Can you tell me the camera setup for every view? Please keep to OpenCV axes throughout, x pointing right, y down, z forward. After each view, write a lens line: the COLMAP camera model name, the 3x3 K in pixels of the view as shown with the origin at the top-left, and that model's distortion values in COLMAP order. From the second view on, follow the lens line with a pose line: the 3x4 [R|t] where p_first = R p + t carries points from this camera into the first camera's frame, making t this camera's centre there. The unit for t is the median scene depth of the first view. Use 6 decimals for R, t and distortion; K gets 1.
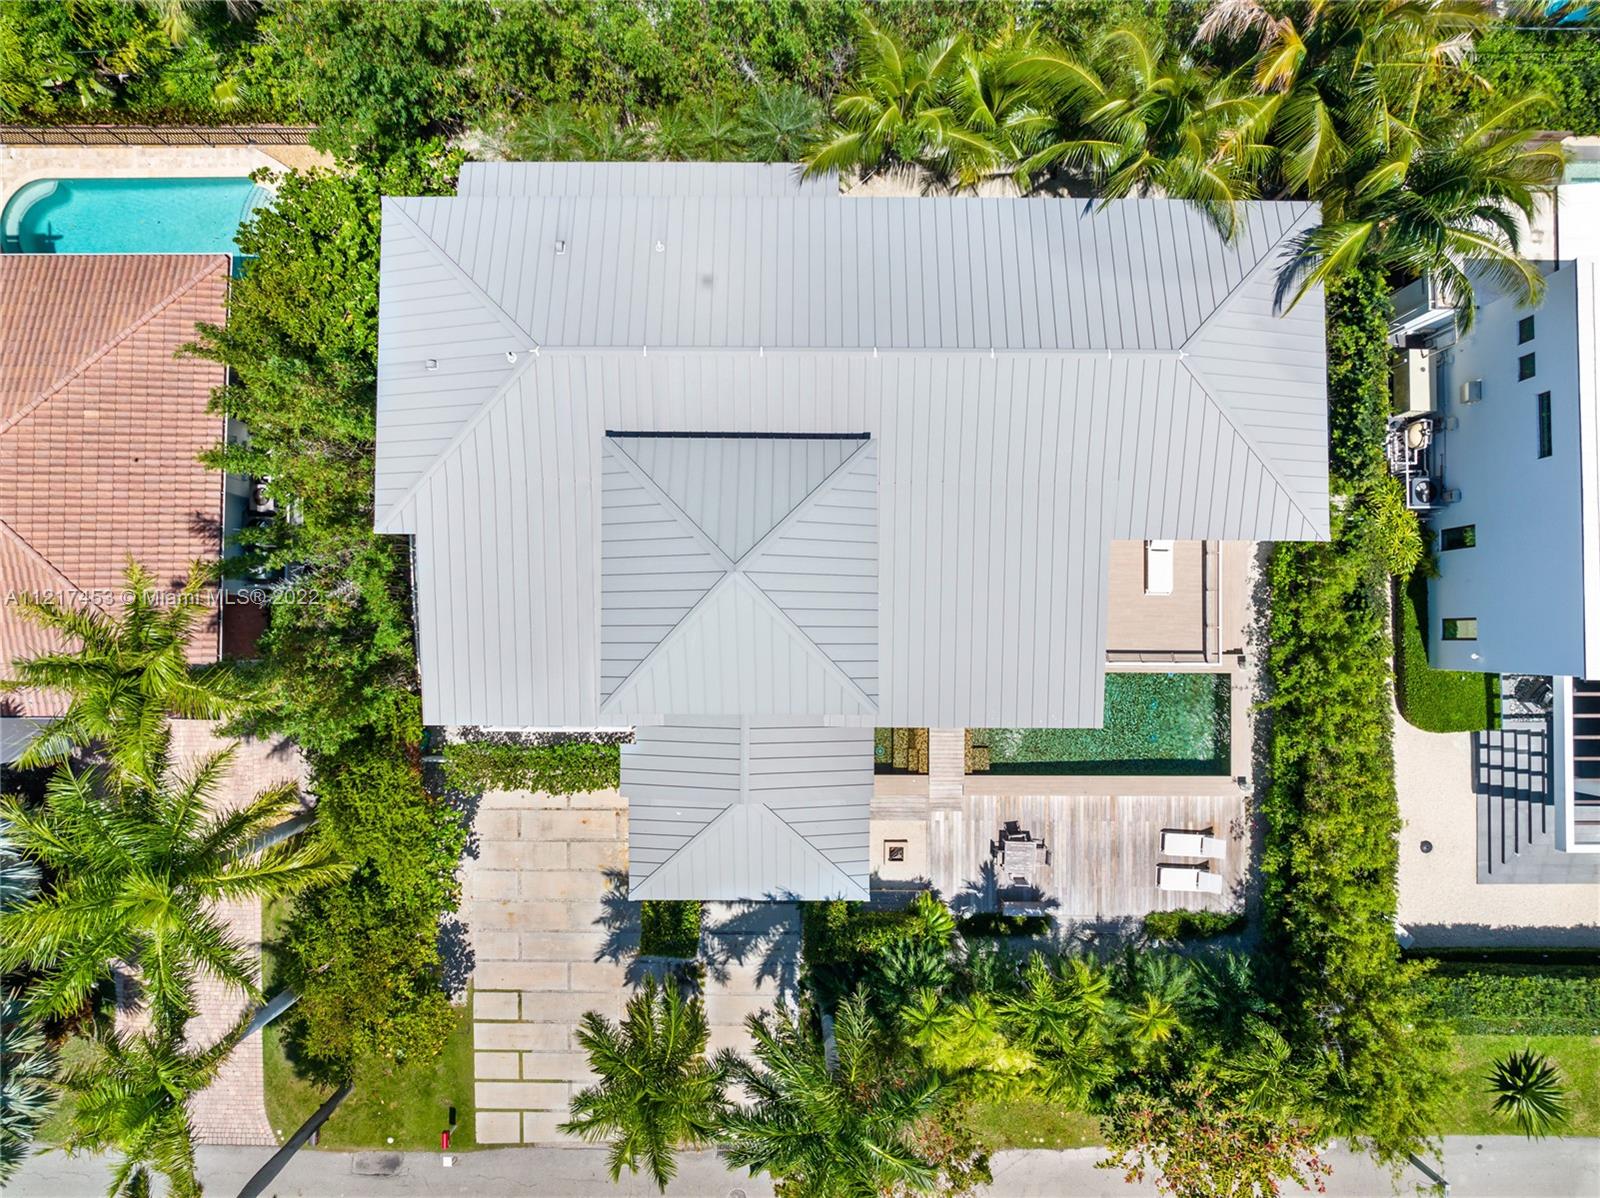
lens RADIAL K [[1118.0, 0, 800.0], [0, 1118.0, 599.0], [0, 0, 1]] dist [-0.037837, -0.001218]
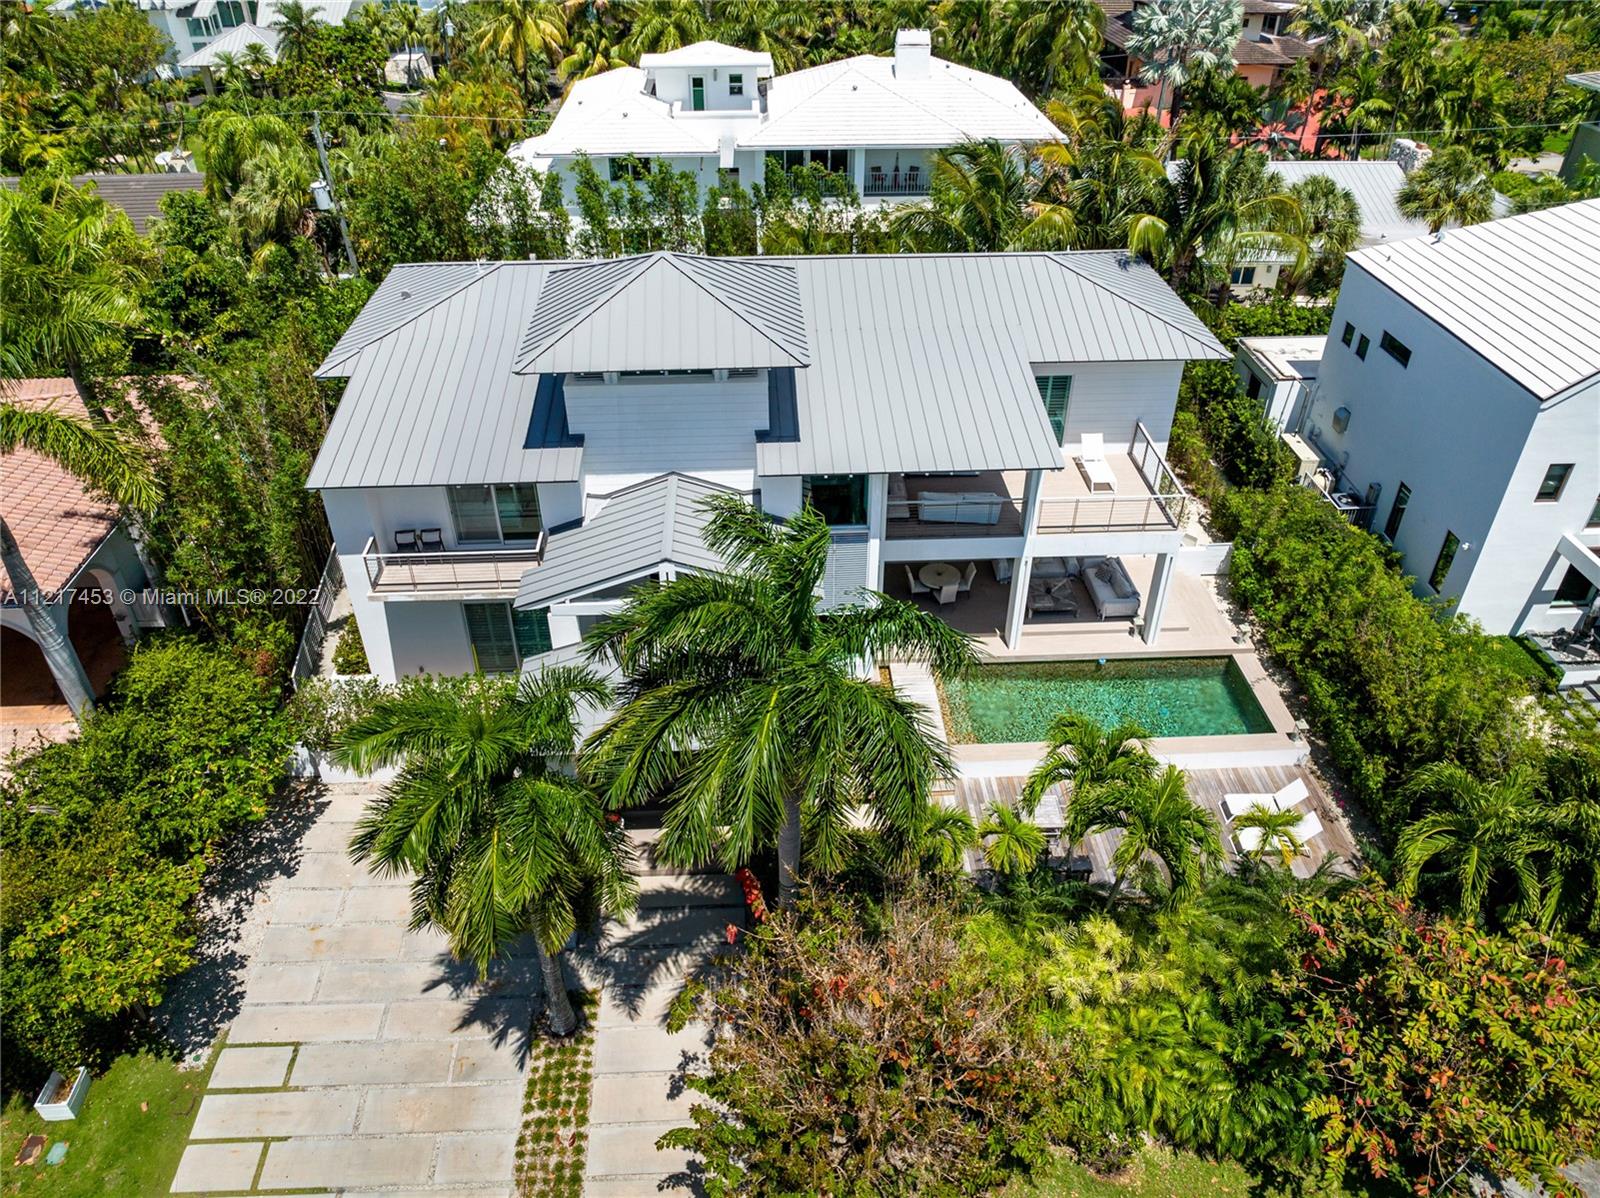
lens RADIAL K [[1118.0, 0, 800.0], [0, 1118.0, 599.0], [0, 0, 1]] dist [-0.037837, -0.001218]
pose [[0.998636, -0.028800, 0.043559, 0.009444], [0.052024, 0.620674, -0.782341, 0.697269], [-0.004504, 0.783539, 0.621326, 0.418315]]
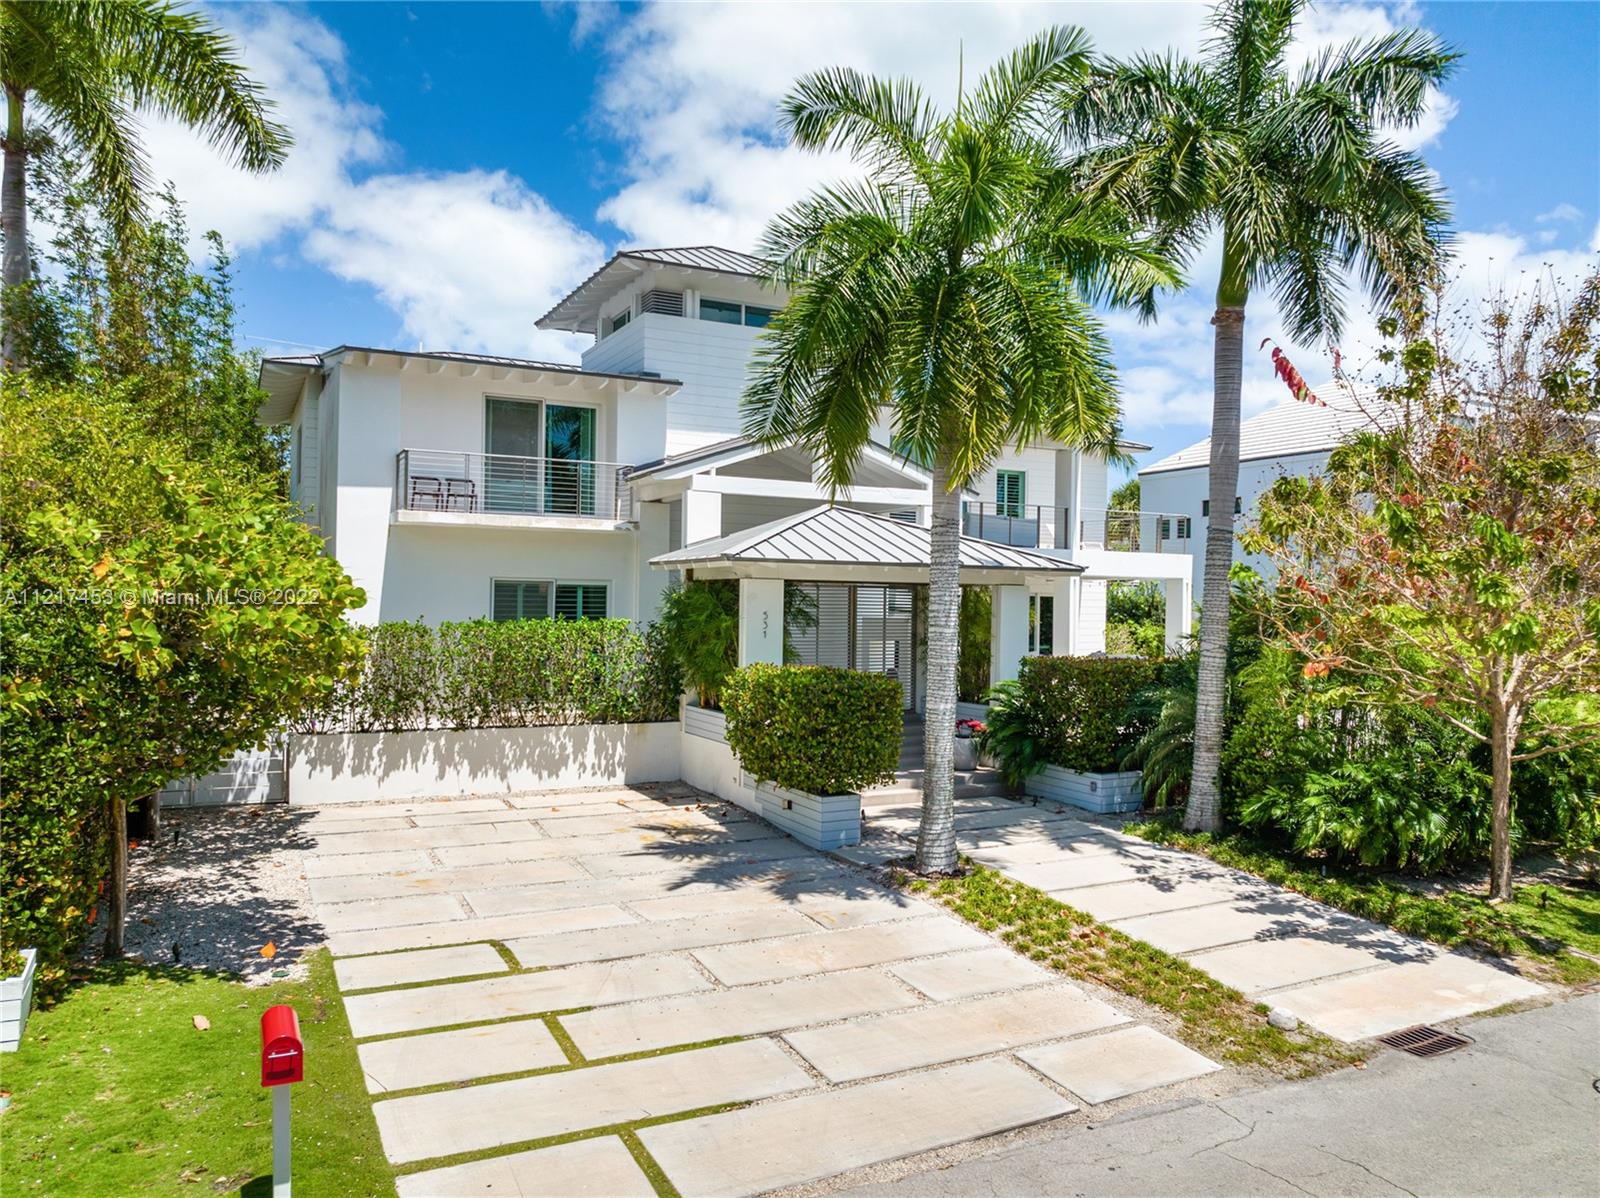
lens RADIAL K [[1118.0, 0, 800.0], [0, 1118.0, 599.0], [0, 0, 1]] dist [-0.037837, -0.001218]
pose [[0.886850, 0.019294, 0.461654, -0.320781], [0.460124, 0.054427, -0.886185, 0.657925], [-0.042224, 0.998331, 0.039391, 0.890849]]
